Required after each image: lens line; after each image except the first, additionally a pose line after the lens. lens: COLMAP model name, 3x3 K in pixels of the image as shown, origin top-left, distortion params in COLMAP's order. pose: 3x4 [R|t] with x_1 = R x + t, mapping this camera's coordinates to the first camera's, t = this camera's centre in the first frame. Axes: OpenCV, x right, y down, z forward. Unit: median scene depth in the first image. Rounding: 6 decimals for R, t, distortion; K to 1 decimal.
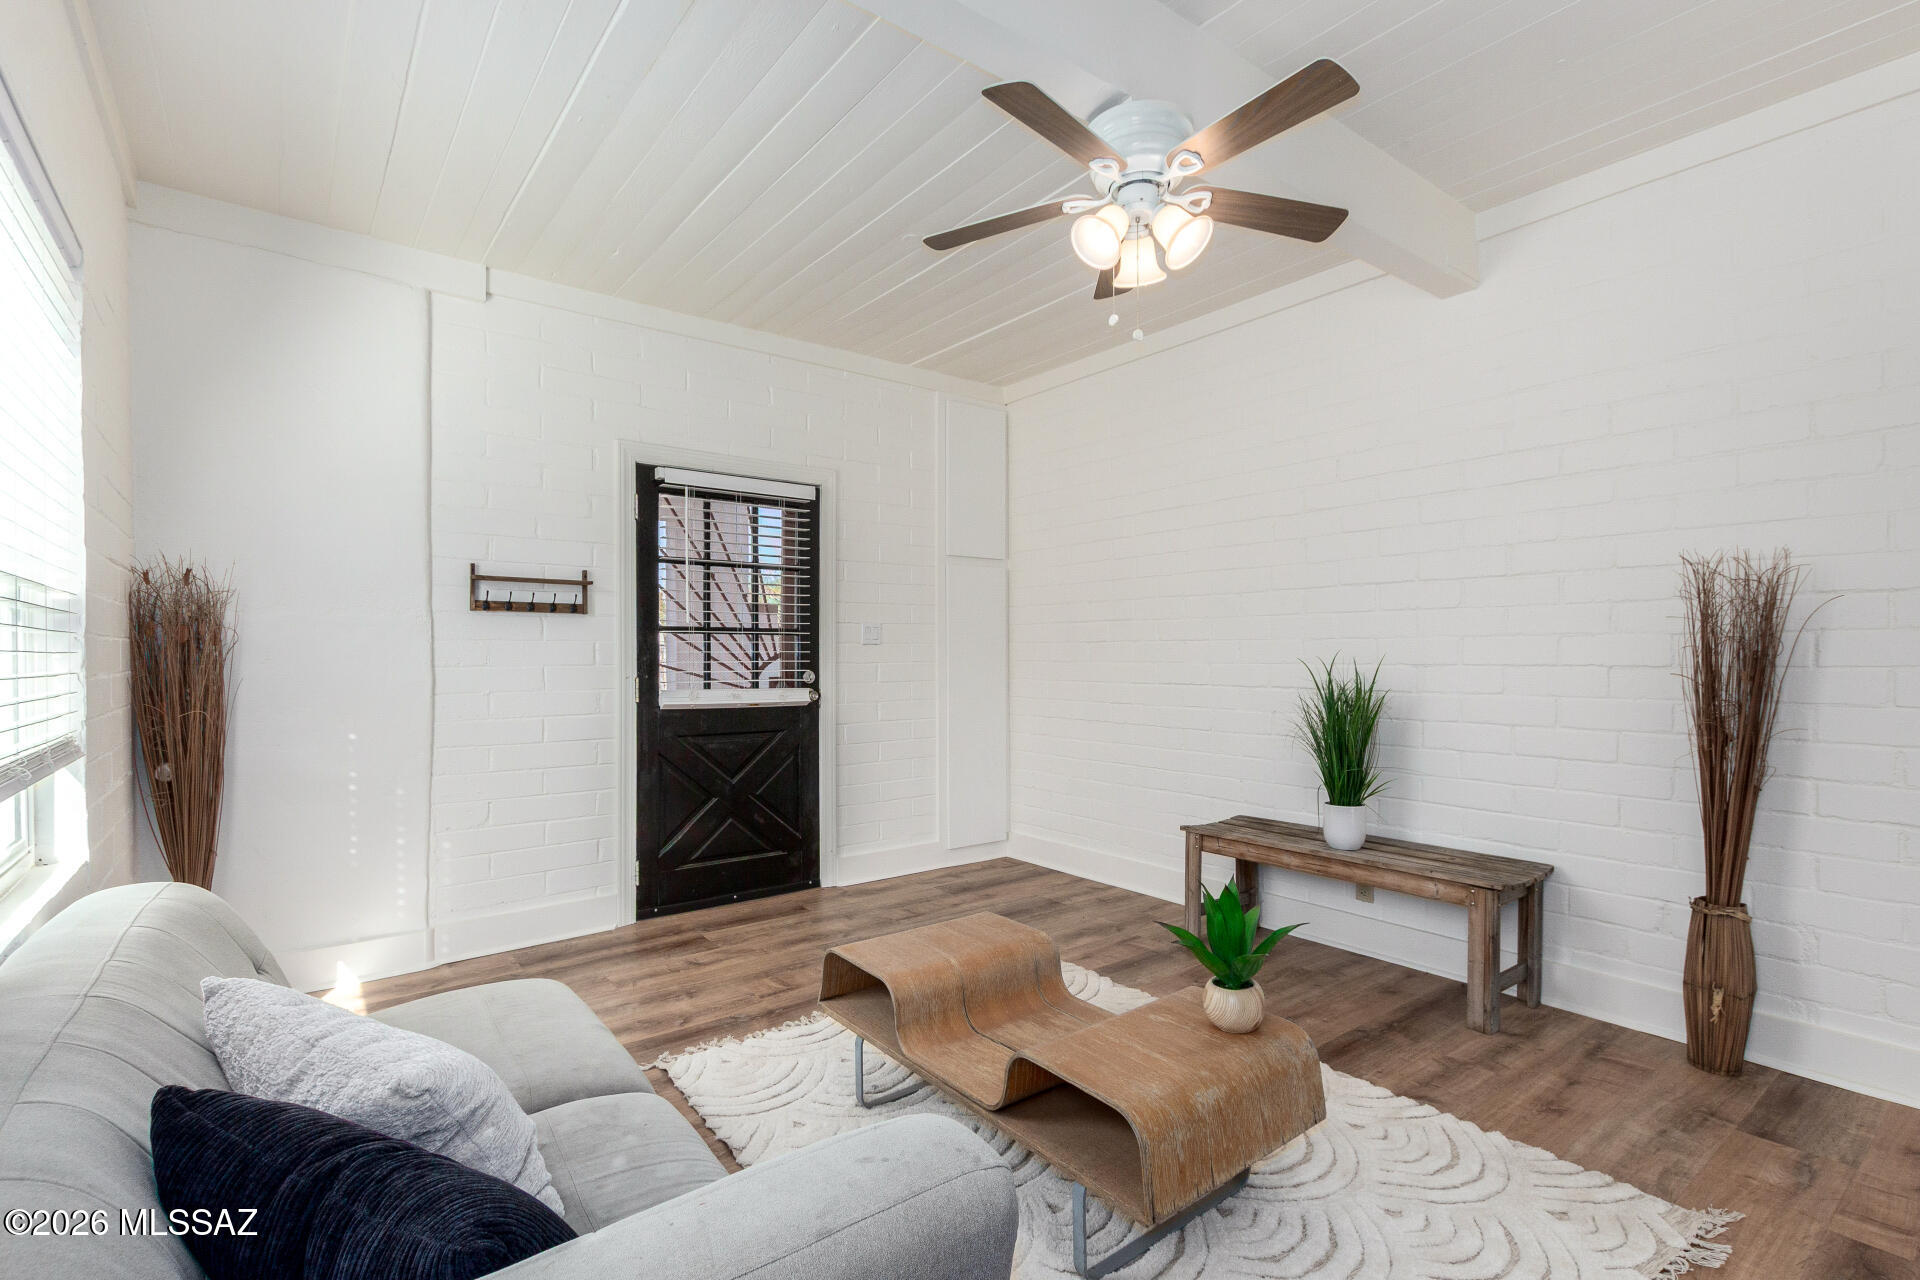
lens RADIAL K [[883.3, 0, 962.3], [0, 883.3, 649.3], [0, 0, 1]] dist [0.004303, -0.002807]
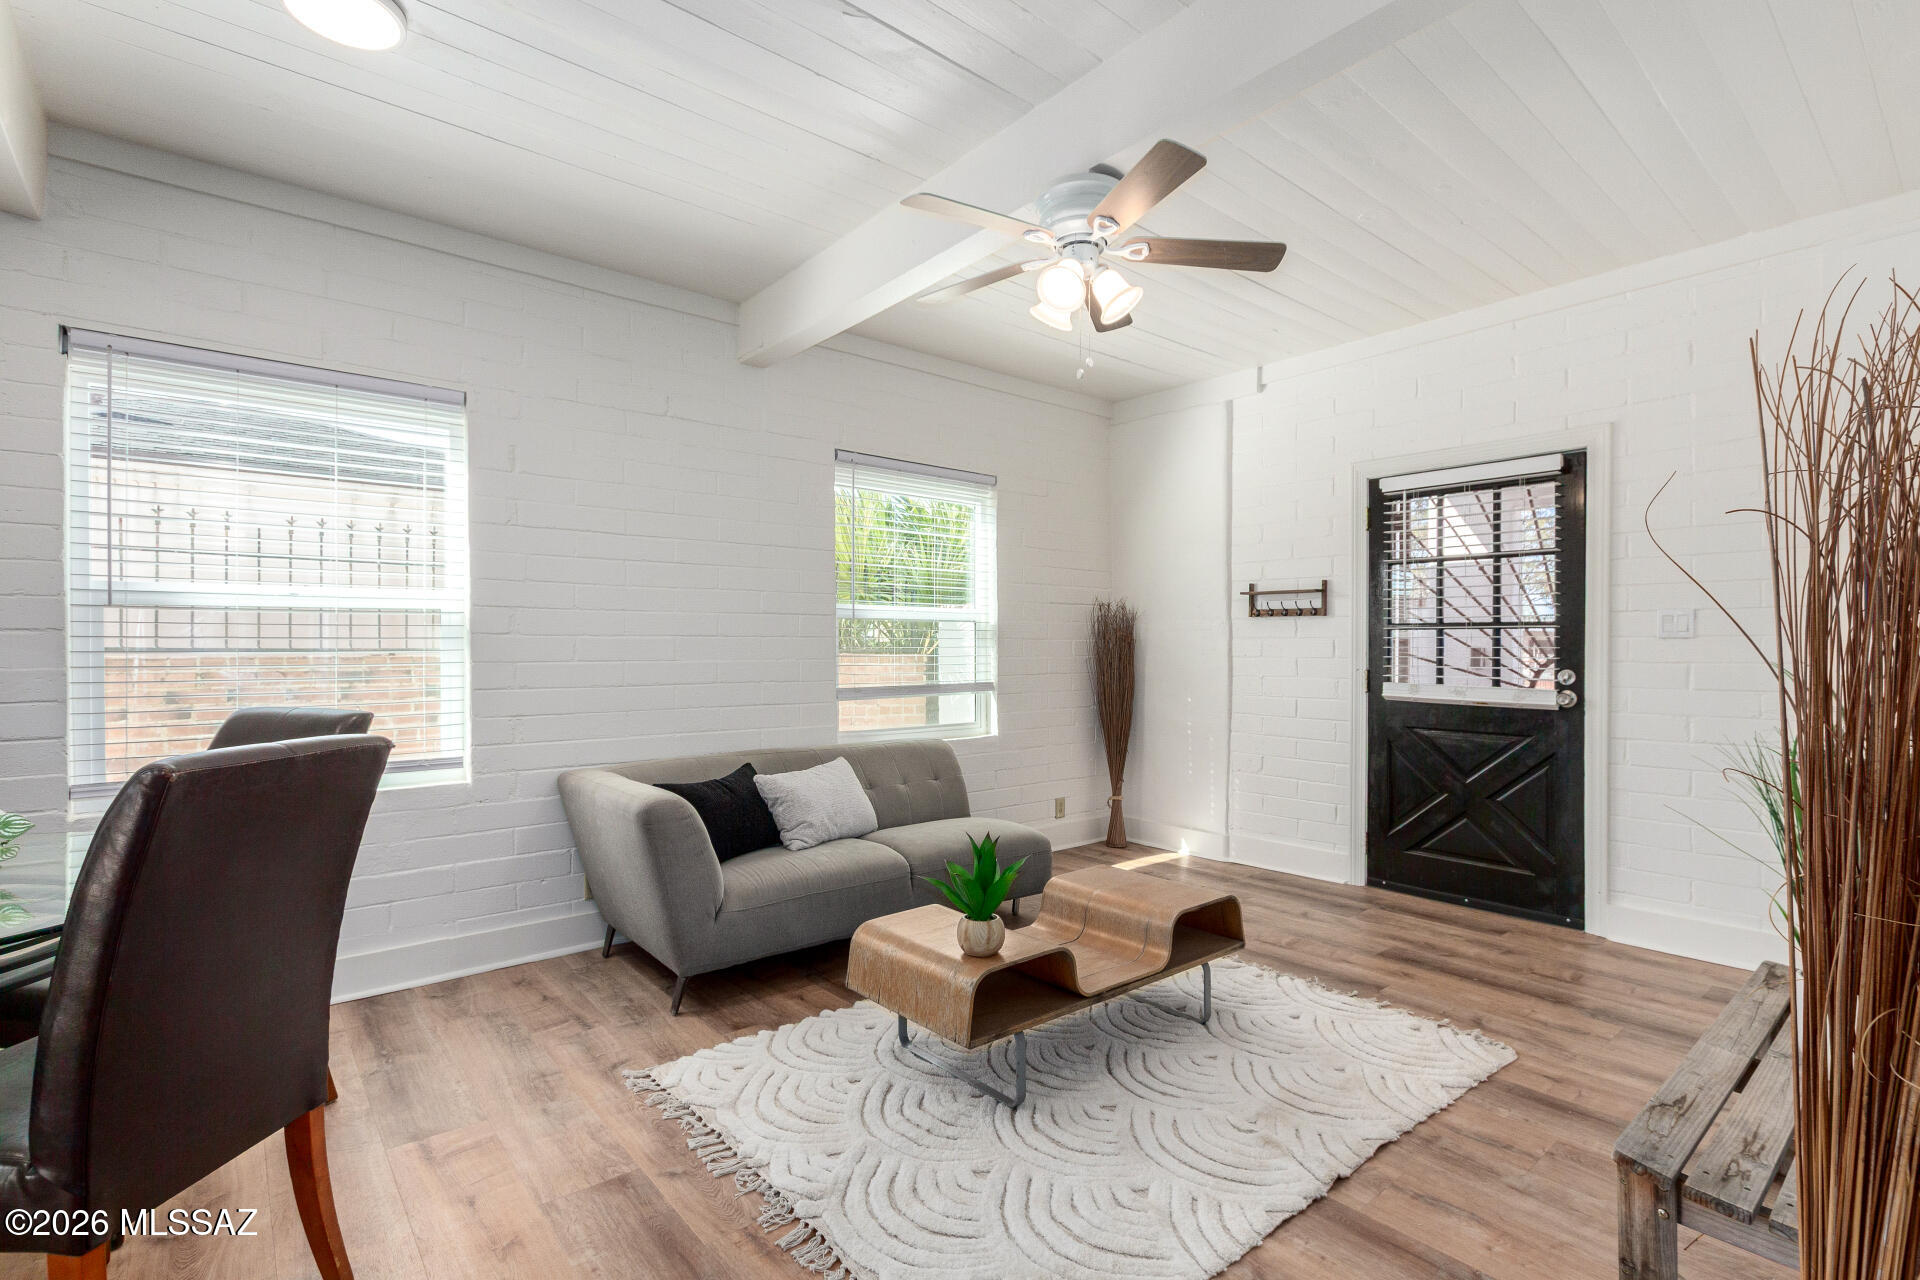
lens RADIAL K [[883.3, 0, 971.6], [0, 883.3, 636.0], [0, 0, 1]] dist [0.004303, -0.002807]
pose [[0.044998, -0.010173, -0.998935, 0.773799], [0.002892, 0.999945, -0.010053, -0.001394], [0.998983, -0.002437, 0.045025, 0.466754]]
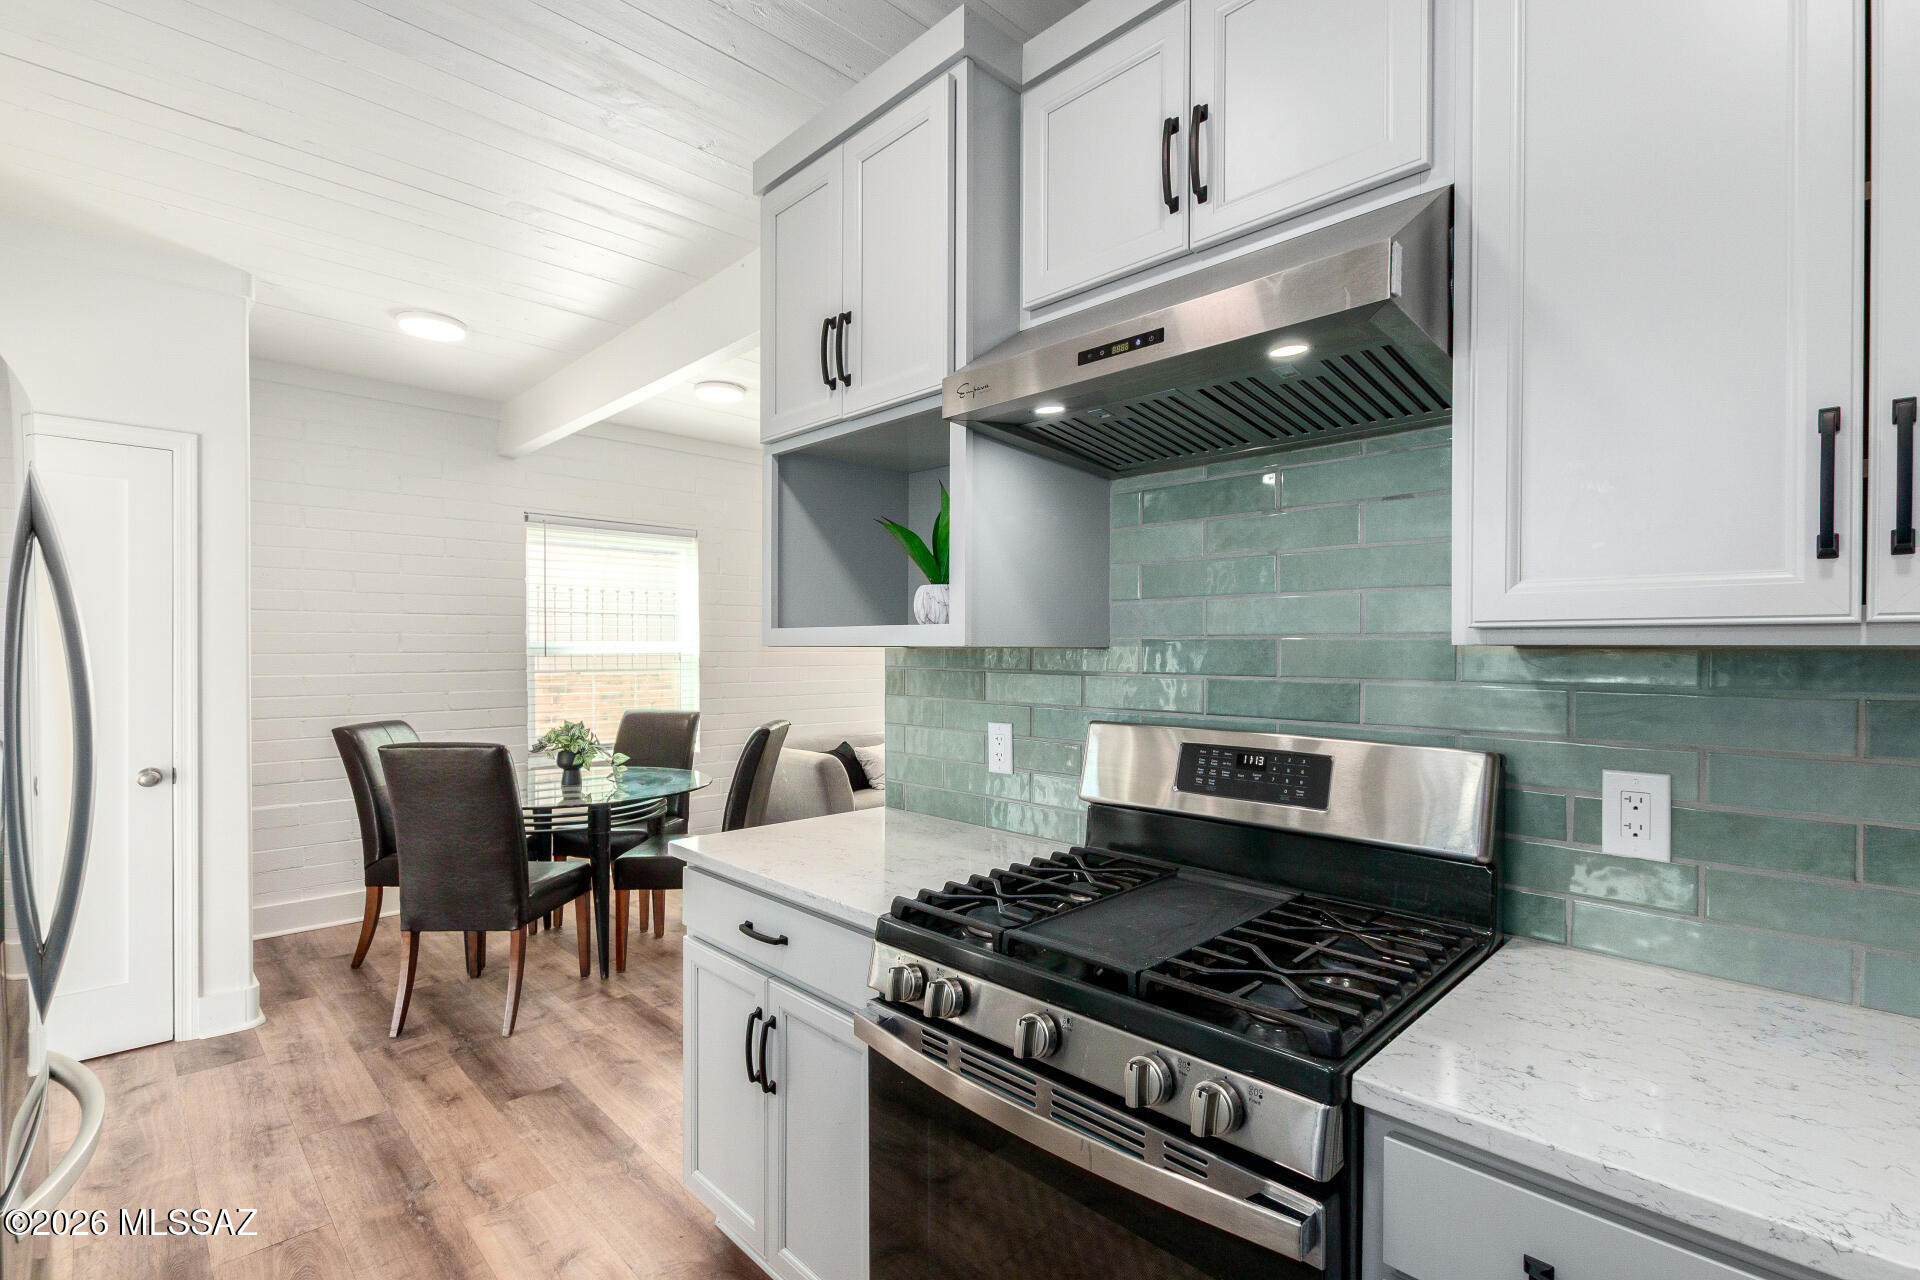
lens RADIAL K [[883.3, 0, 970.5], [0, 883.3, 655.0], [0, 0, 1]] dist [0.004303, -0.002807]
pose [[0.126068, 0.013945, -0.991924, 1.457433], [0.000976, 0.999899, 0.014182, -0.056195], [0.992021, -0.002756, 0.126042, 0.284786]]
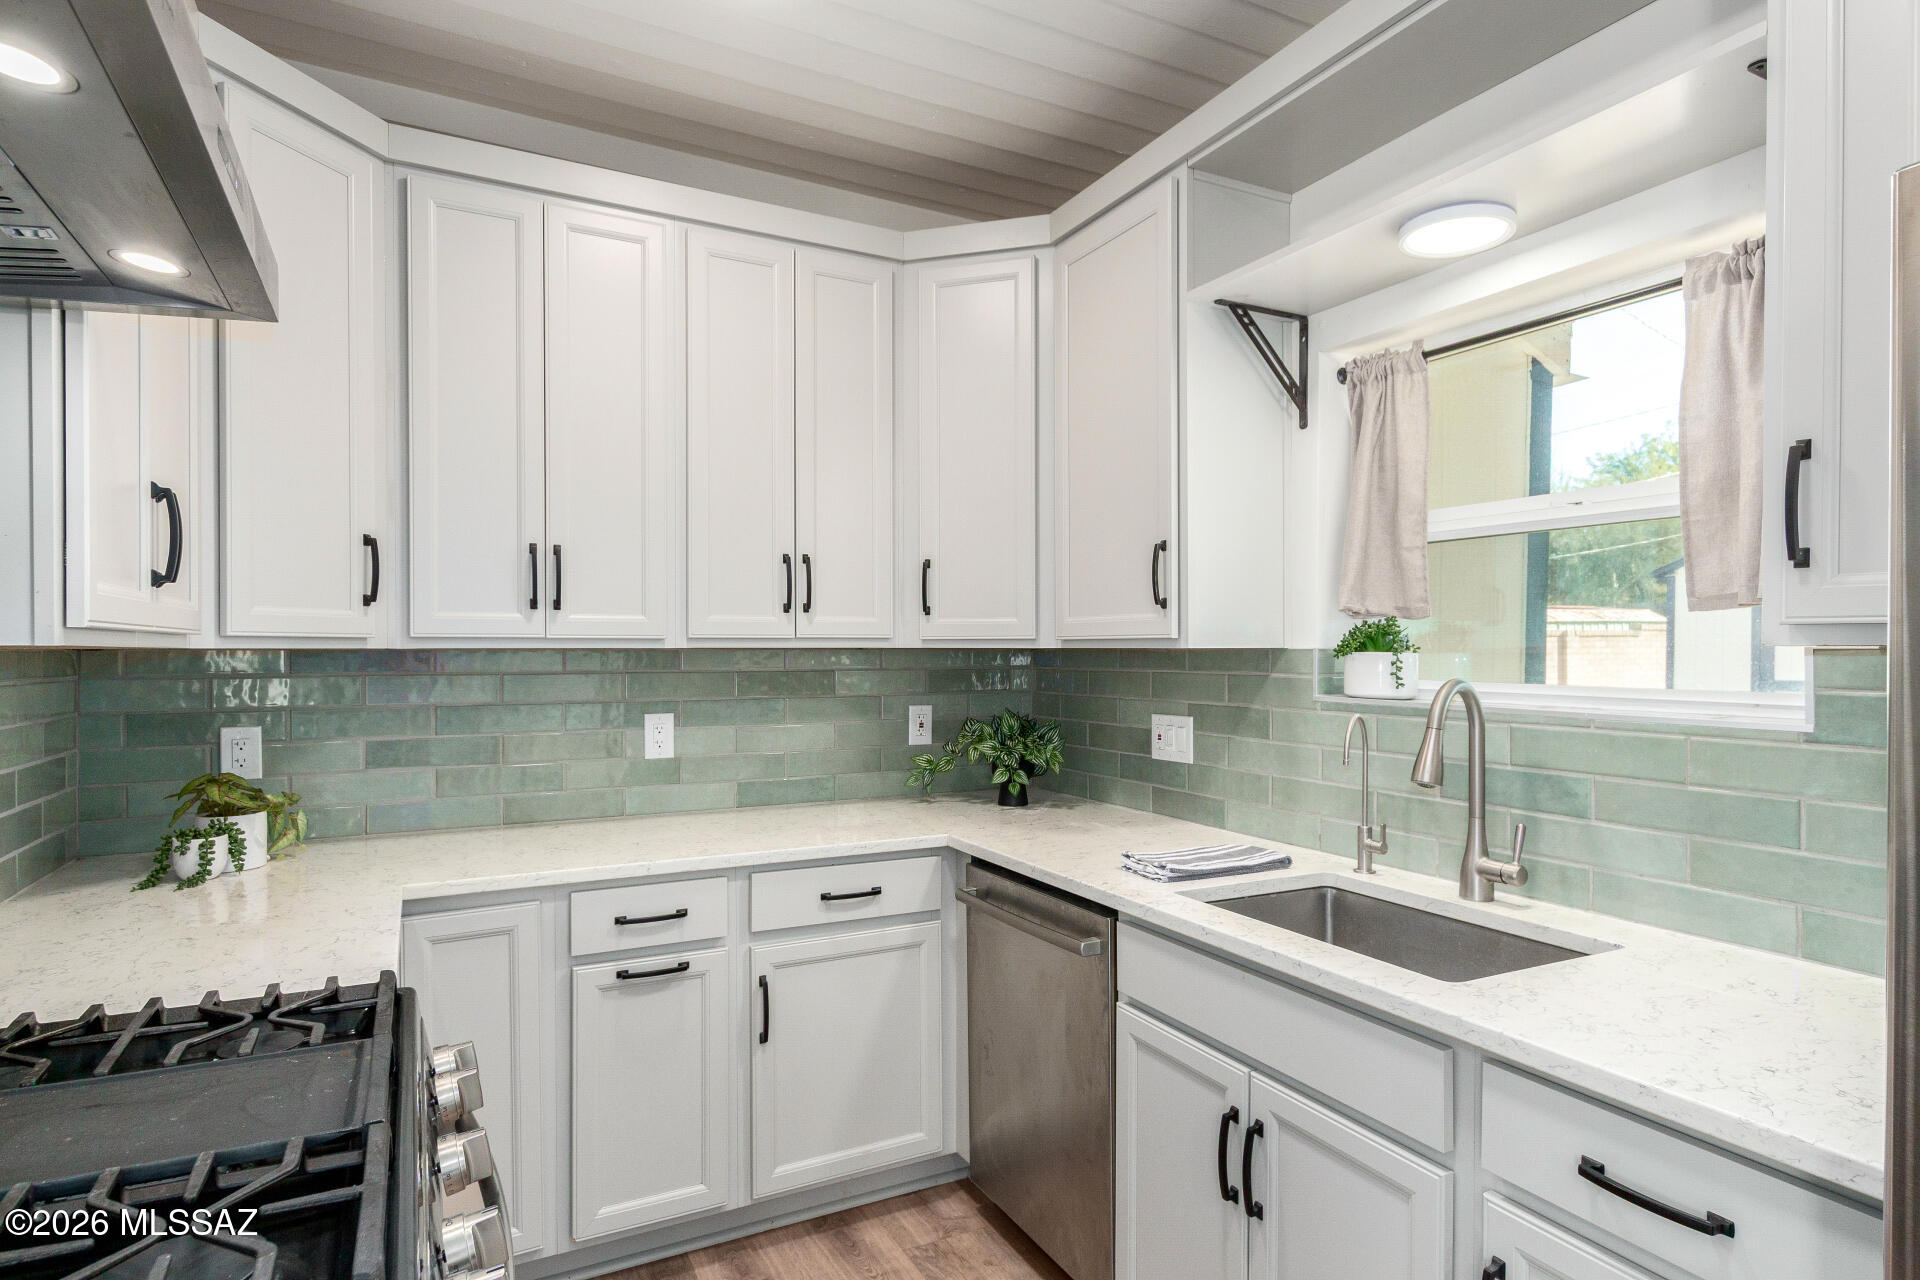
lens RADIAL K [[1046.7, 0, 975.7], [0, 1046.7, 654.3], [0, 0, 1]] dist [0.004701, -0.000040]
pose [[0.171309, -0.001846, 0.985216, 0.893240], [-0.004206, 0.999988, 0.002605, -0.054108], [-0.985208, -0.004590, 0.171299, 0.160308]]
